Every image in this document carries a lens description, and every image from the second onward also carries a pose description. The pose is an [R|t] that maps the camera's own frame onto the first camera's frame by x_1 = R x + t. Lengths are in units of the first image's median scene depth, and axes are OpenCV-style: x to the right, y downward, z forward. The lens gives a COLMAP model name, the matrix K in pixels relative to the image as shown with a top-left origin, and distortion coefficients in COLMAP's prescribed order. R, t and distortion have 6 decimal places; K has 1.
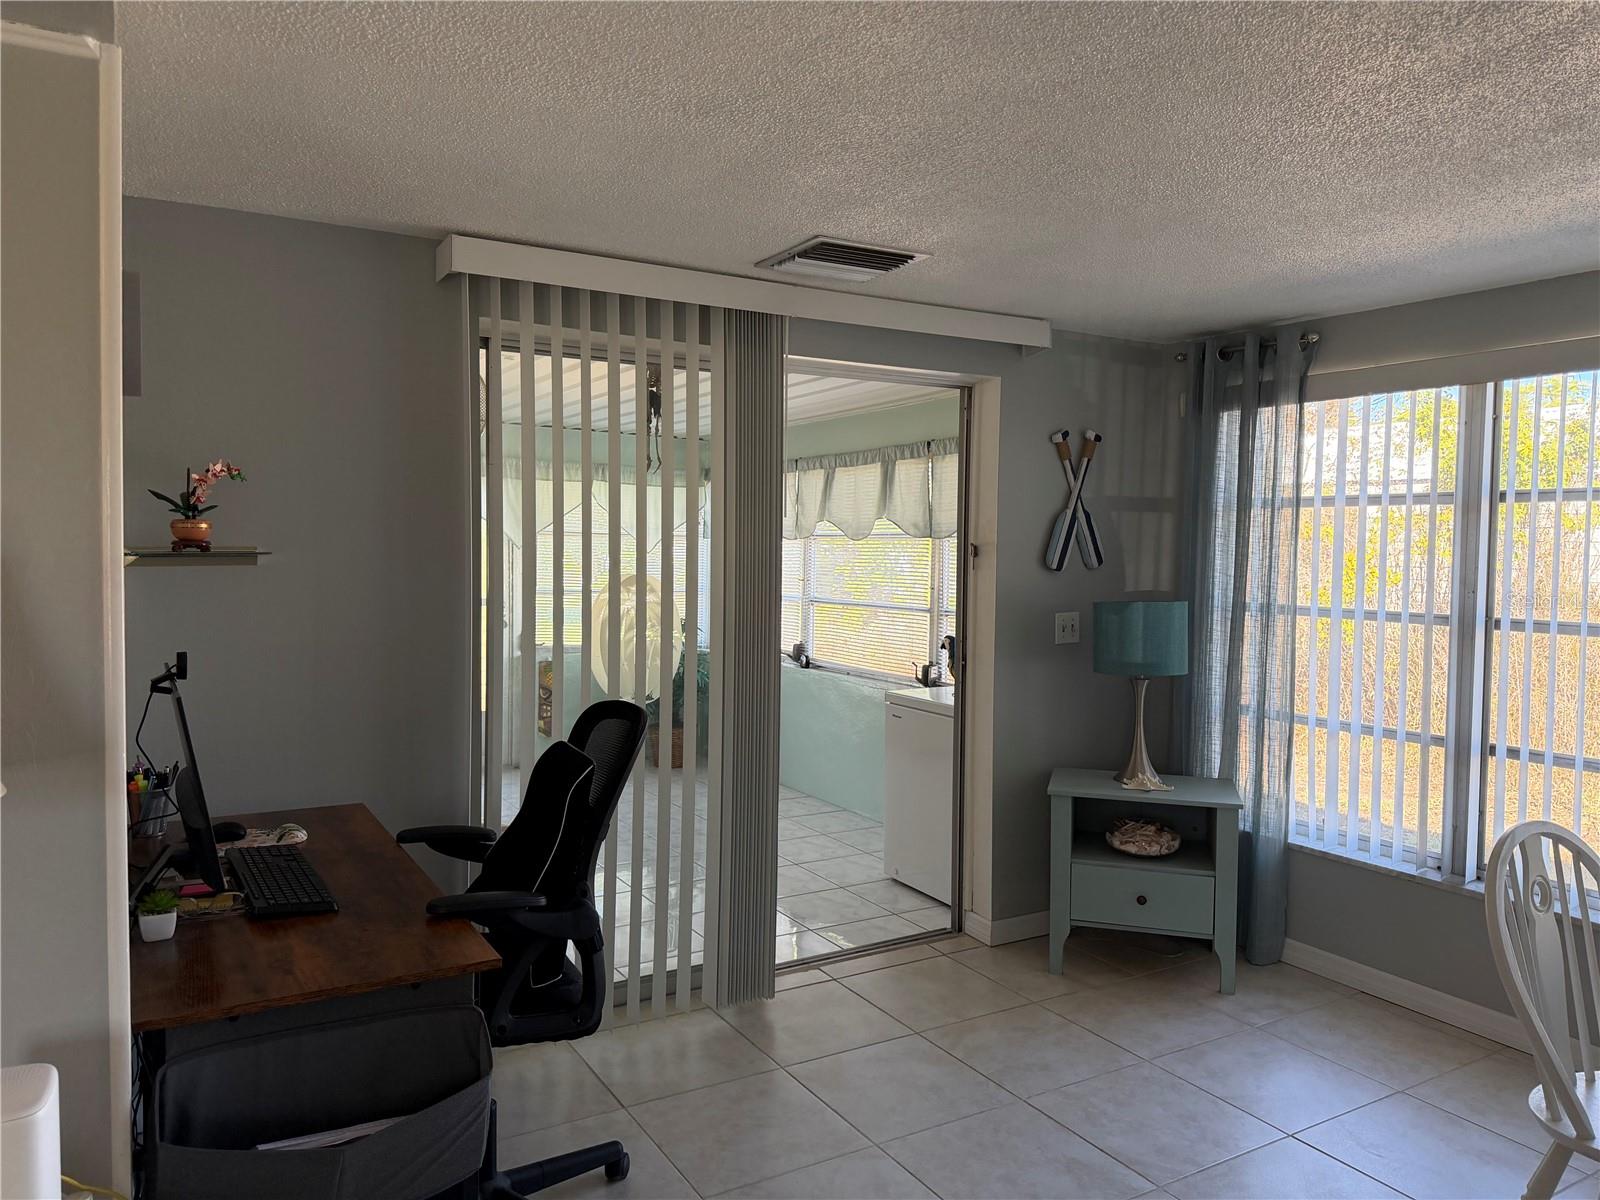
lens RADIAL K [[1119.5, 0, 803.3], [0, 1119.5, 611.1], [0, 0, 1]] dist [0.003009, -0.003297]
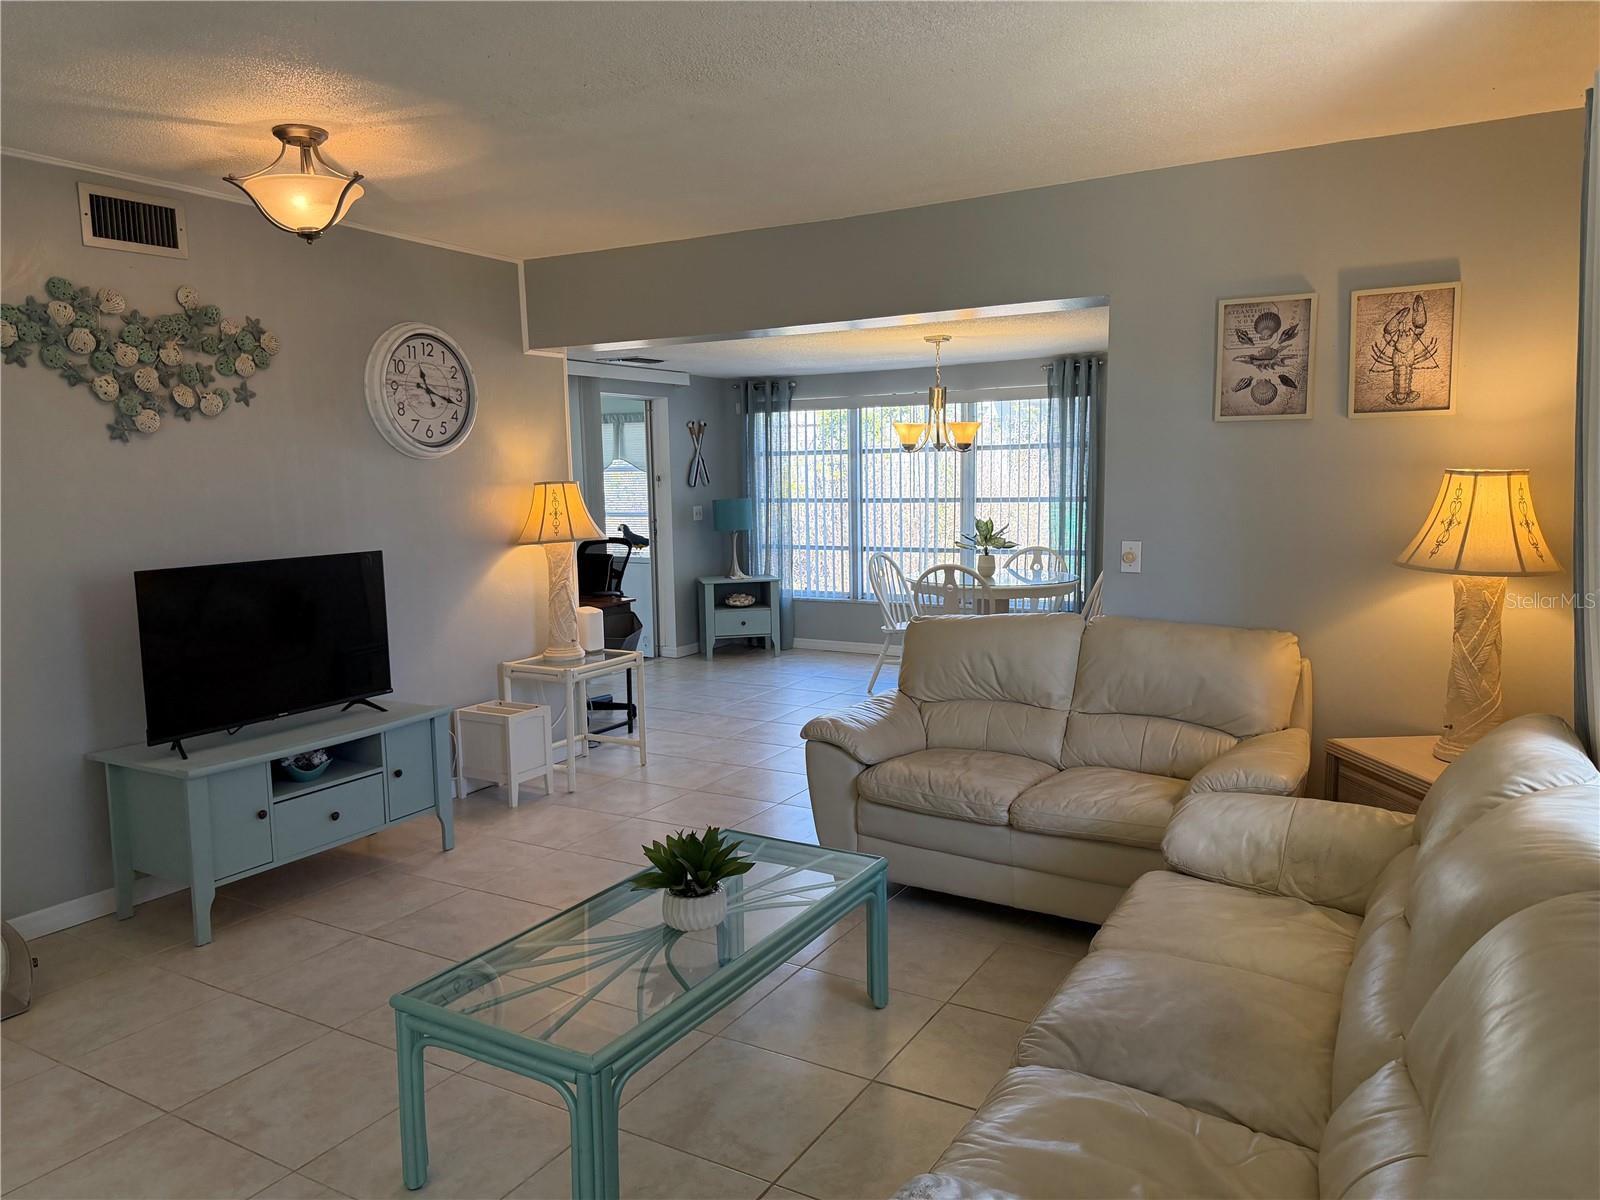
lens RADIAL K [[1158.1, 0, 806.9], [0, 1158.1, 610.3], [0, 0, 1]] dist [0.154571, -0.243440]
pose [[0.873478, -0.094673, 0.477571, -0.726714], [0.053566, 0.993644, 0.099005, -0.008584], [-0.483909, -0.060897, 0.872997, -1.173608]]
